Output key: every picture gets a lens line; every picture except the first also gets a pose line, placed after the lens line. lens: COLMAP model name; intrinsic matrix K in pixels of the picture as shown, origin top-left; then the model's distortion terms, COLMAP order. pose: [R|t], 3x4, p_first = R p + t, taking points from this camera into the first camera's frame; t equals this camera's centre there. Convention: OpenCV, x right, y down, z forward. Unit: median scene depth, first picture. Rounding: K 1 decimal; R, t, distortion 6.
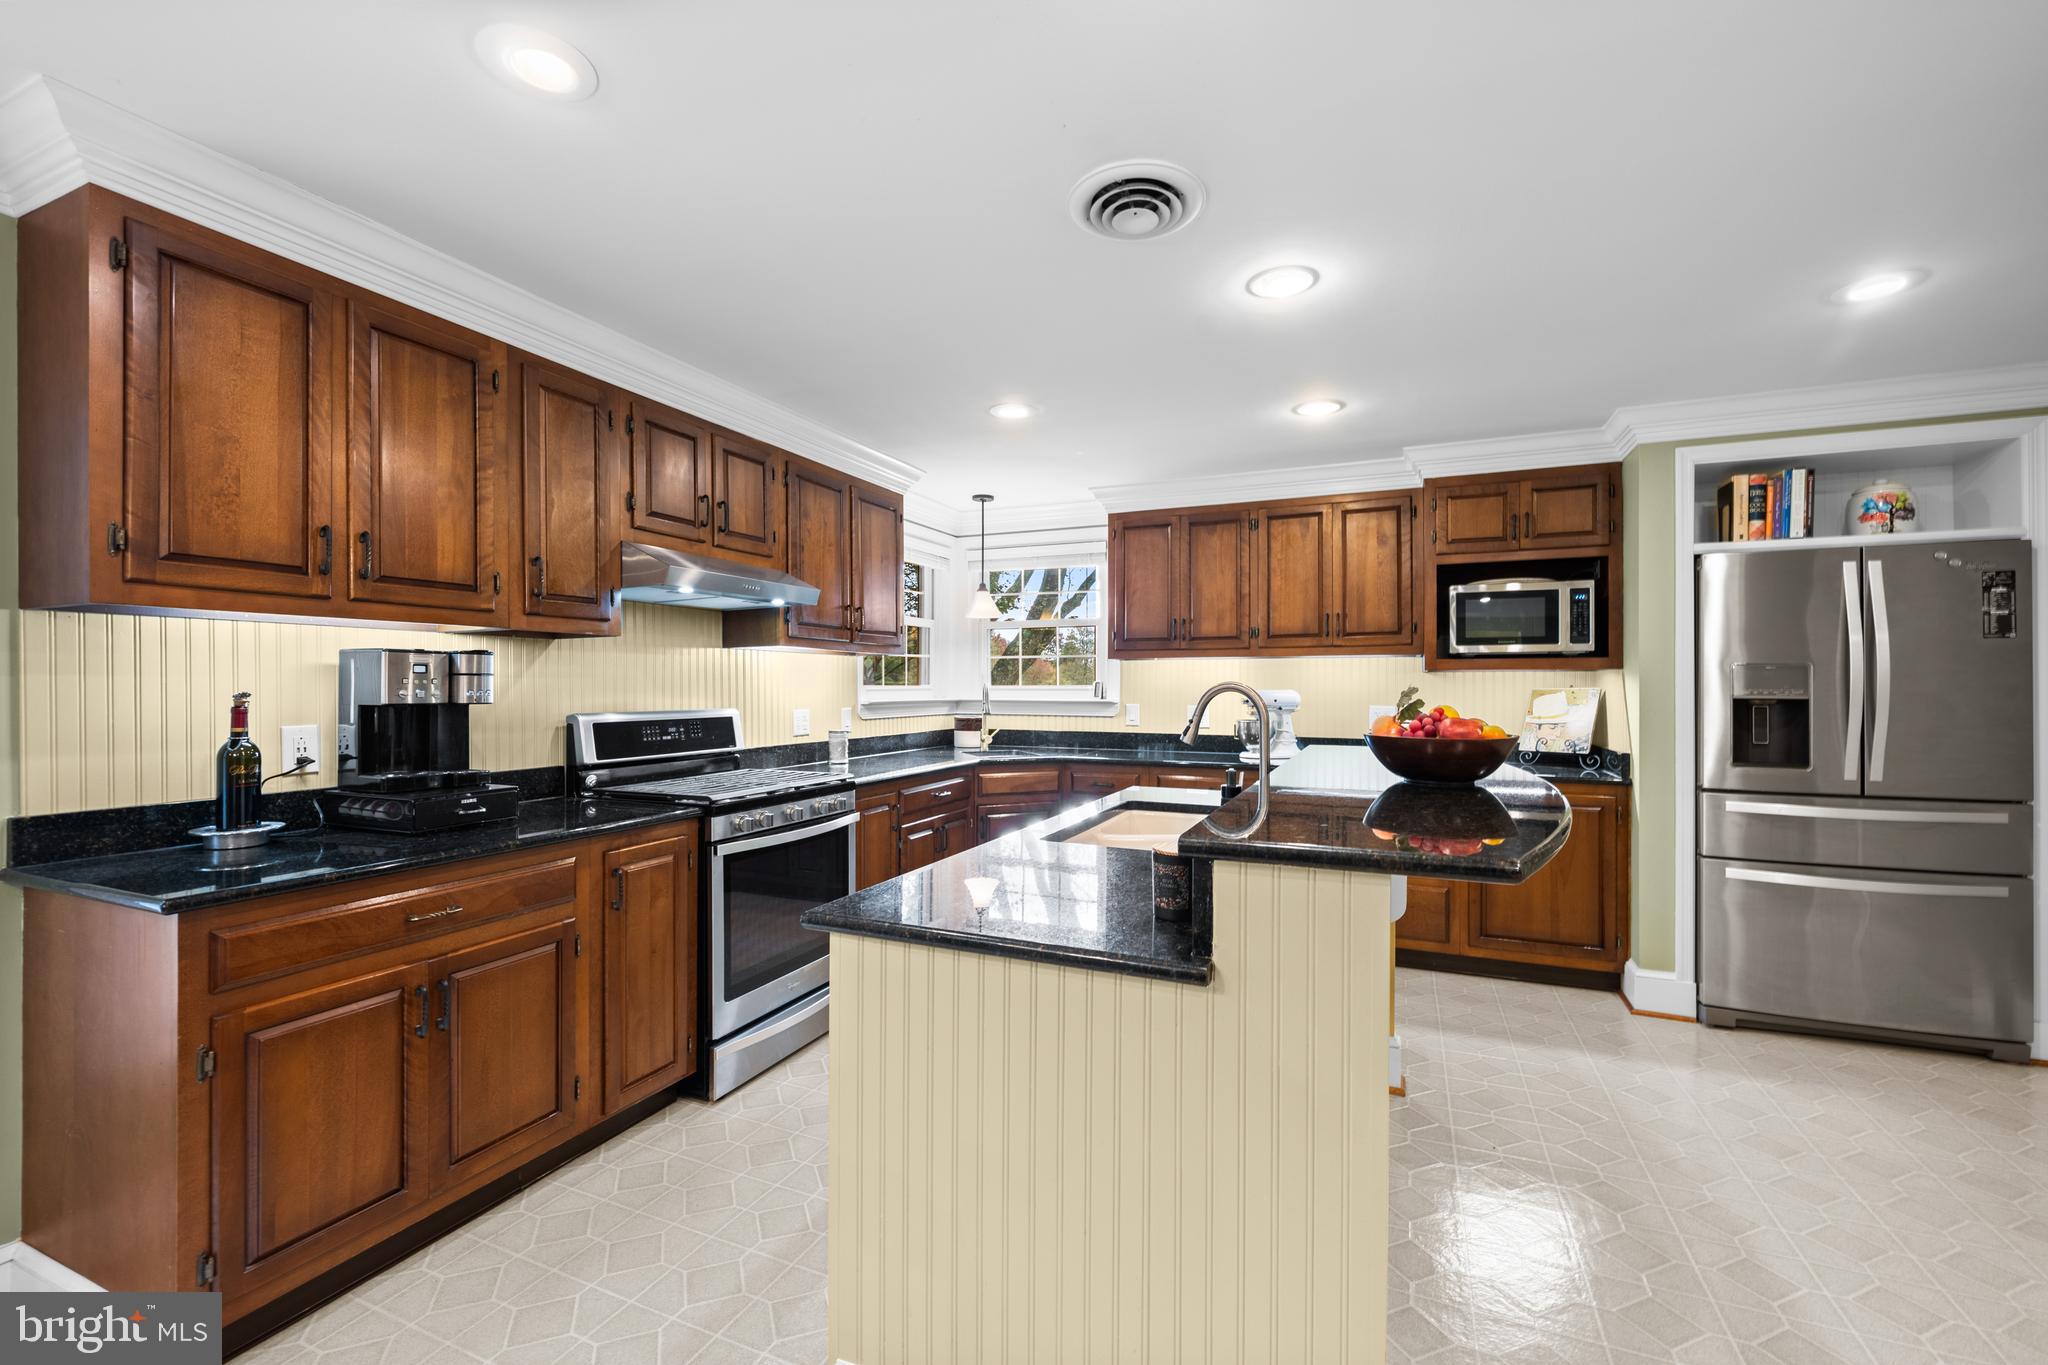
lens RADIAL K [[869.9, 0, 1024.0], [0, 869.9, 682.5], [0, 0, 1]] dist [-0.001101, -0.000123]
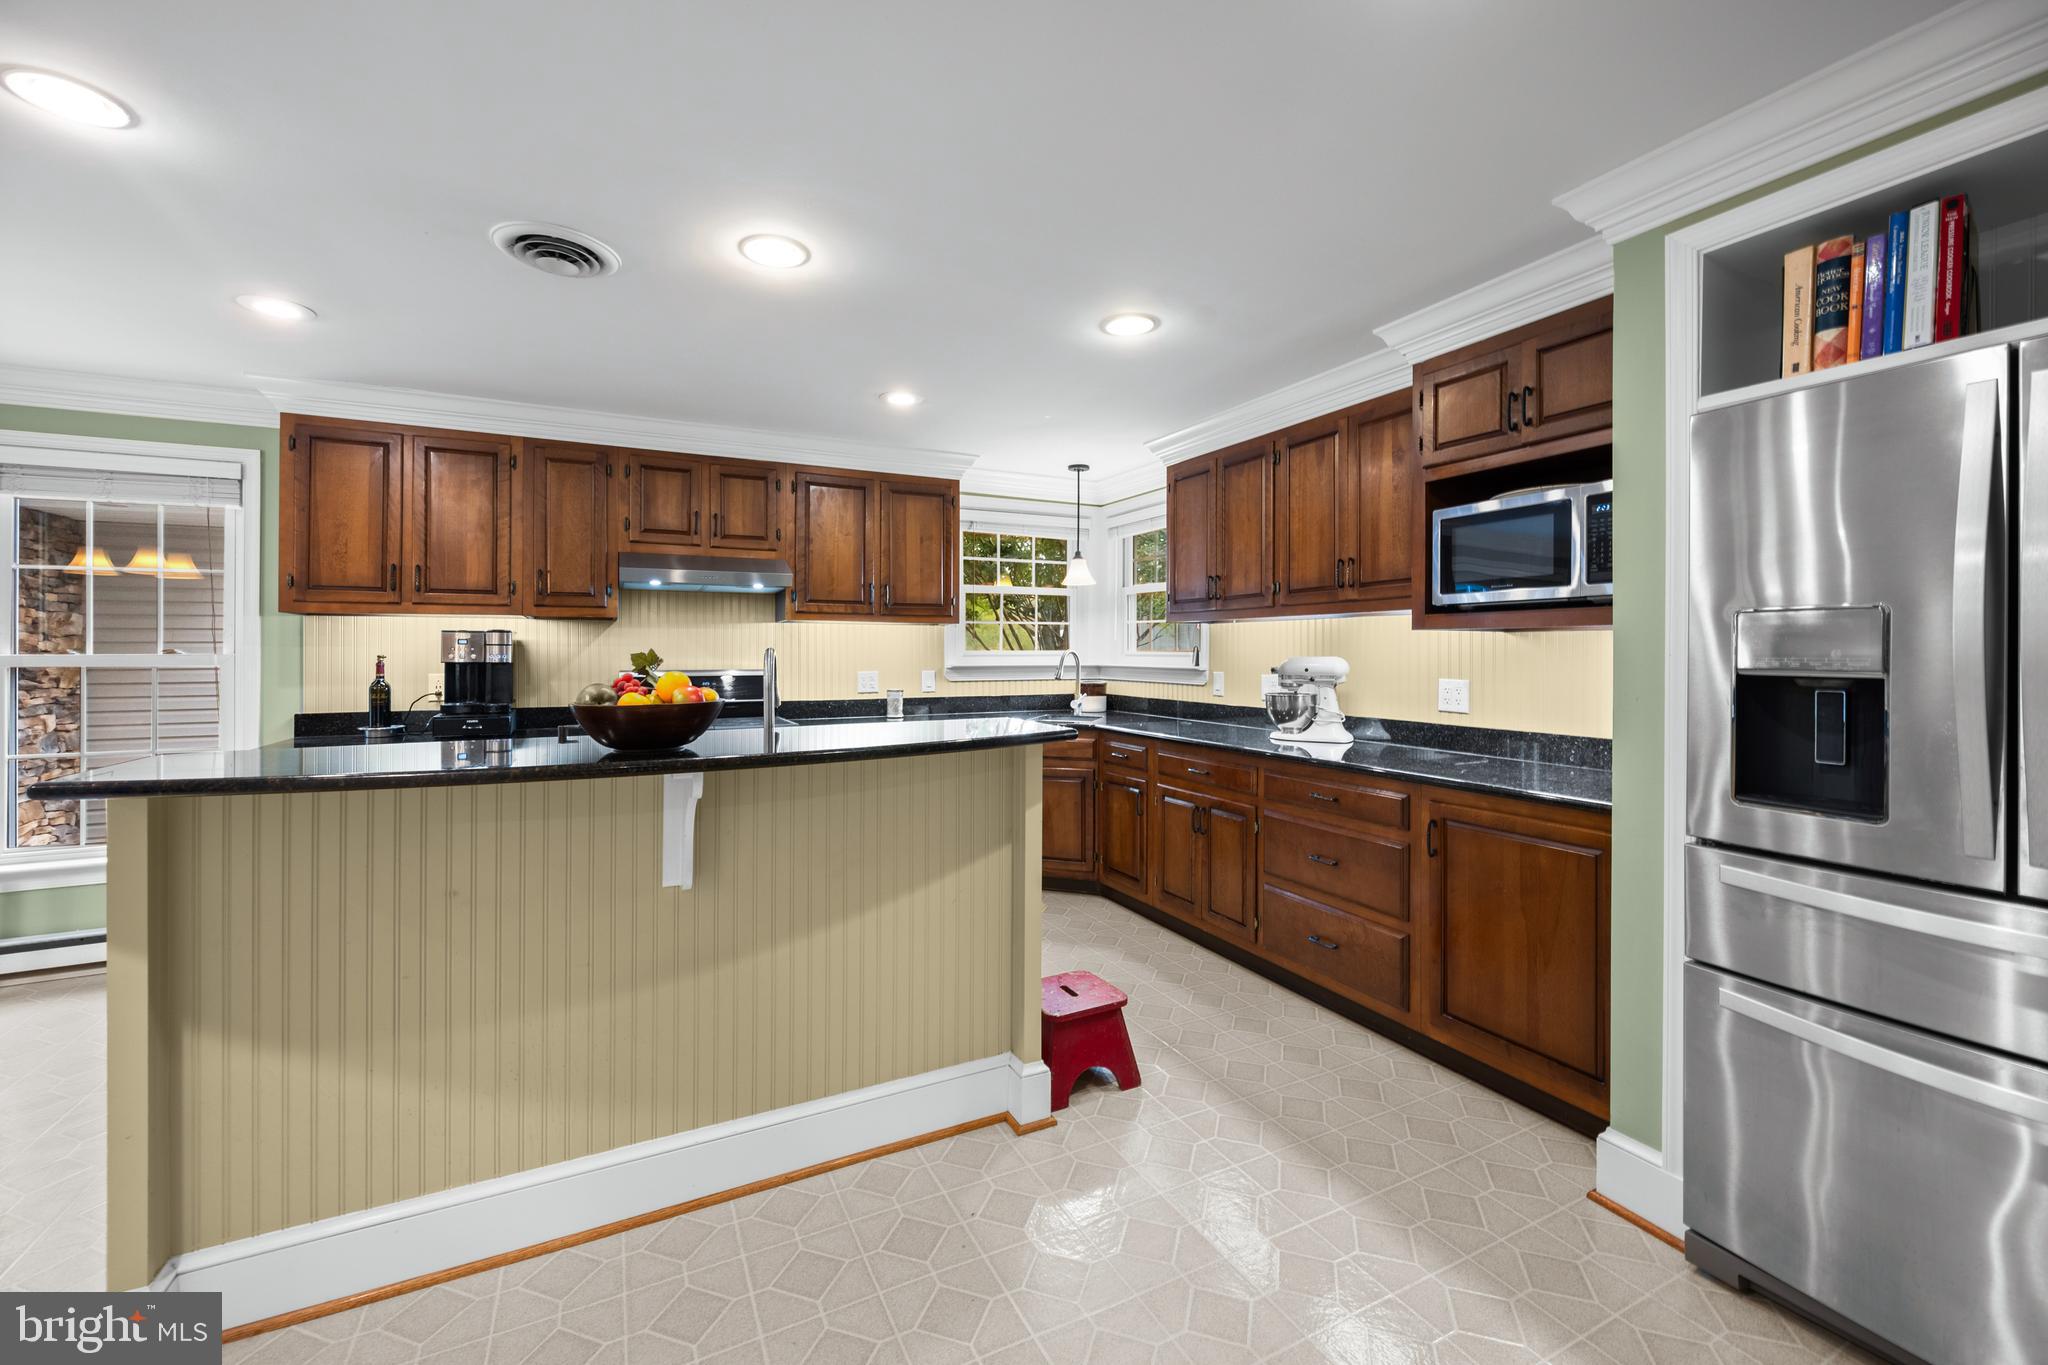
lens RADIAL K [[827.6, 0, 1021.2], [0, 827.6, 648.9], [0, 0, 1]] dist [-0.002095, -0.000262]
pose [[0.763628, -0.002203, -0.645653, 0.747606], [0.002984, 0.999996, 0.000117, 0.000530], [0.645650, -0.002015, 0.763631, 0.301391]]
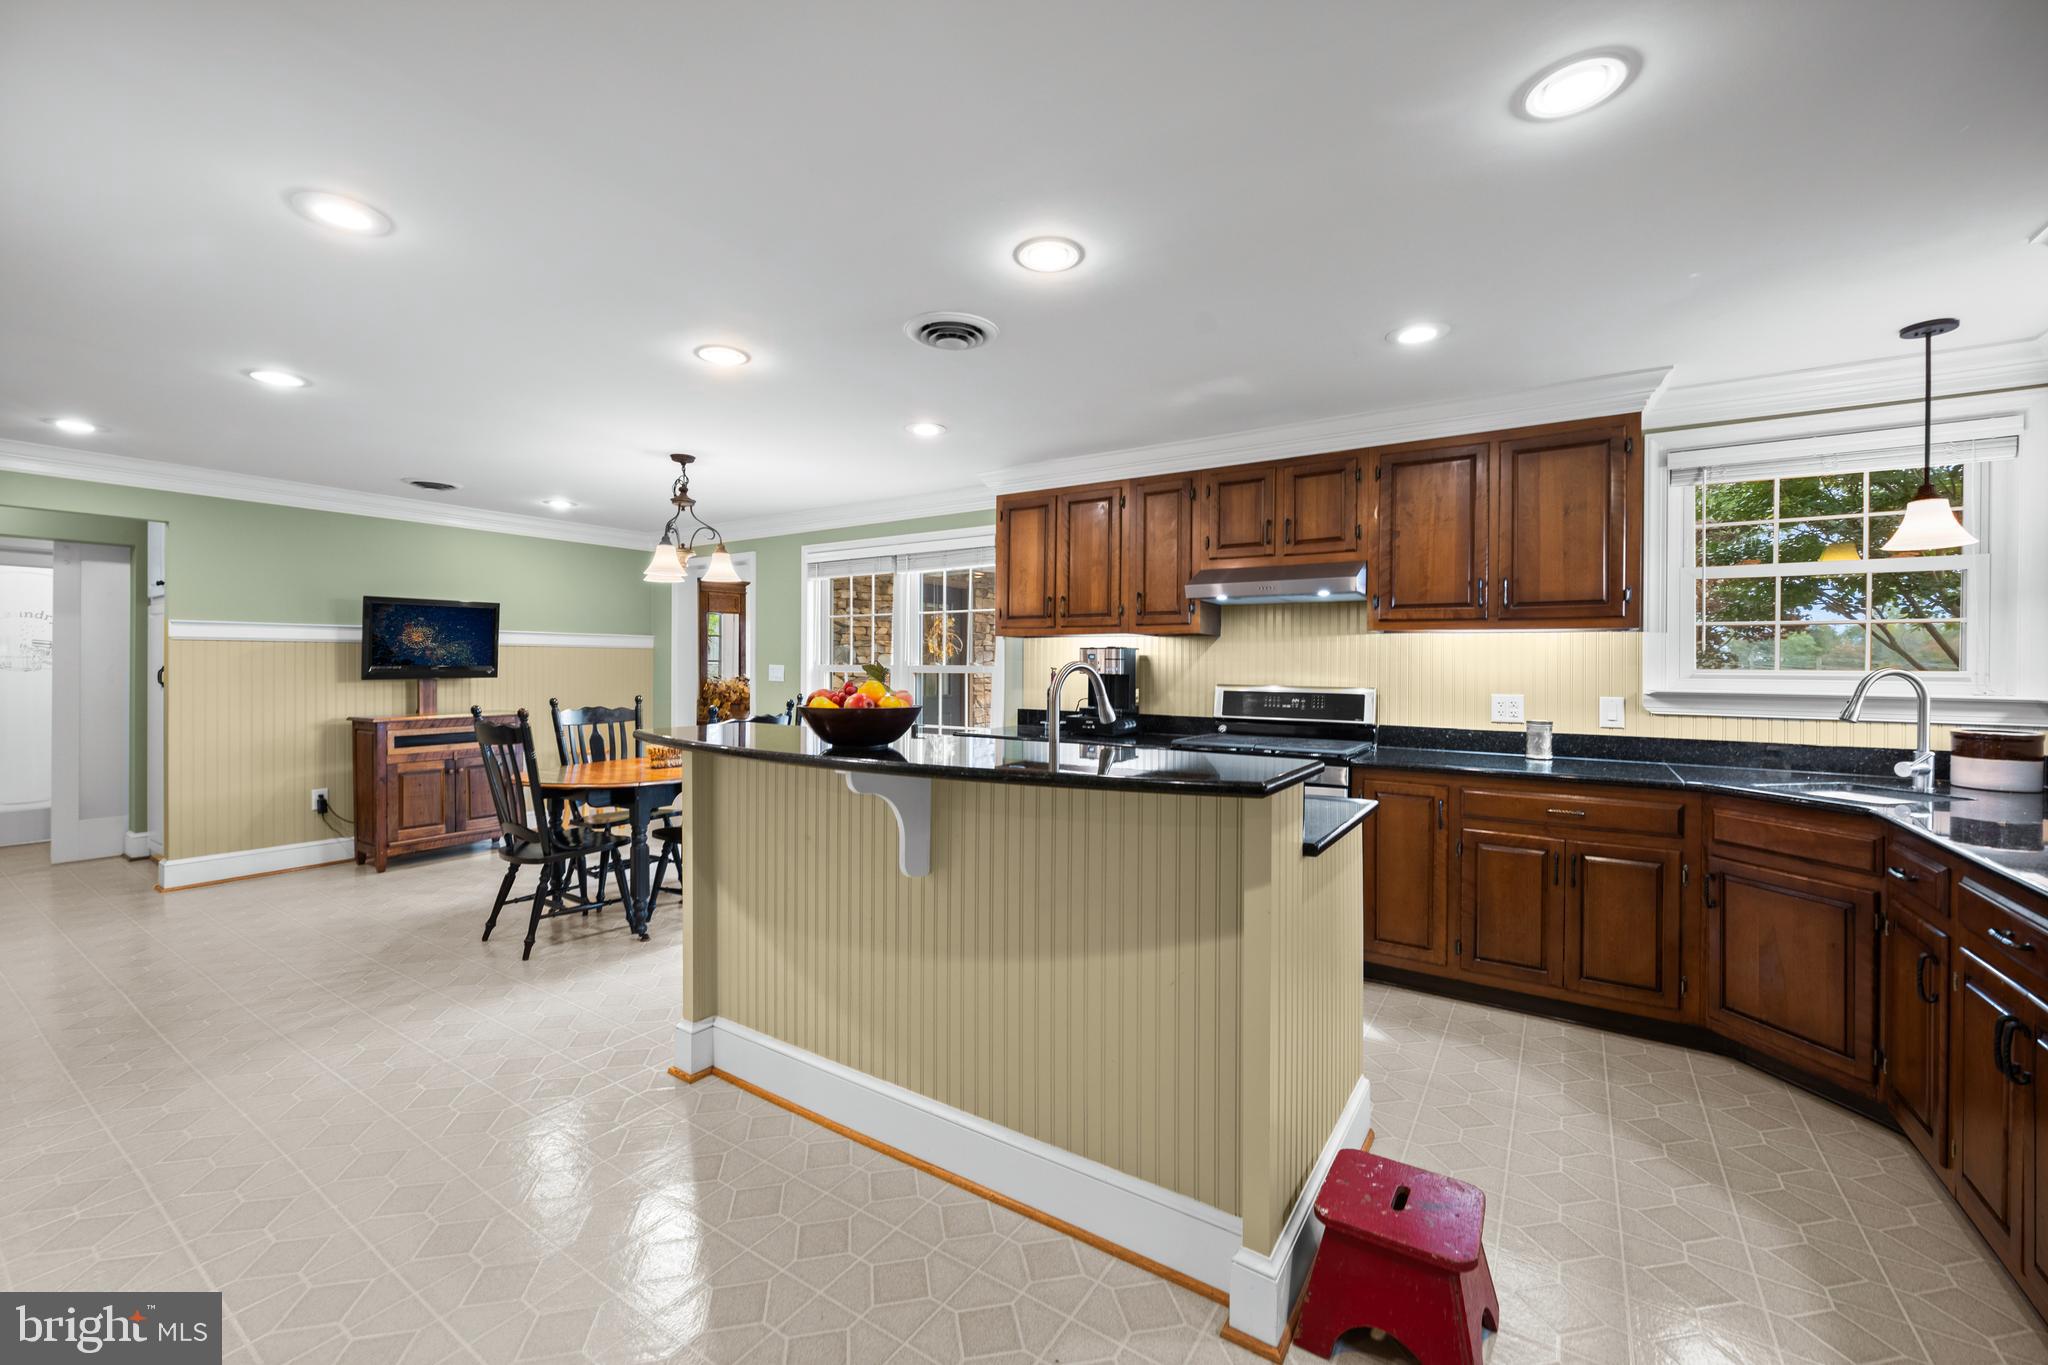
lens RADIAL K [[821.1, 0, 992.3], [0, 821.1, 662.9], [0, 0, 1]] dist [-0.014389, -0.000223]
pose [[-0.193696, -0.003219, -0.981056, 0.801863], [-0.004423, 0.999987, -0.002408, 0.002791], [0.981052, 0.003873, -0.193708, 0.730660]]
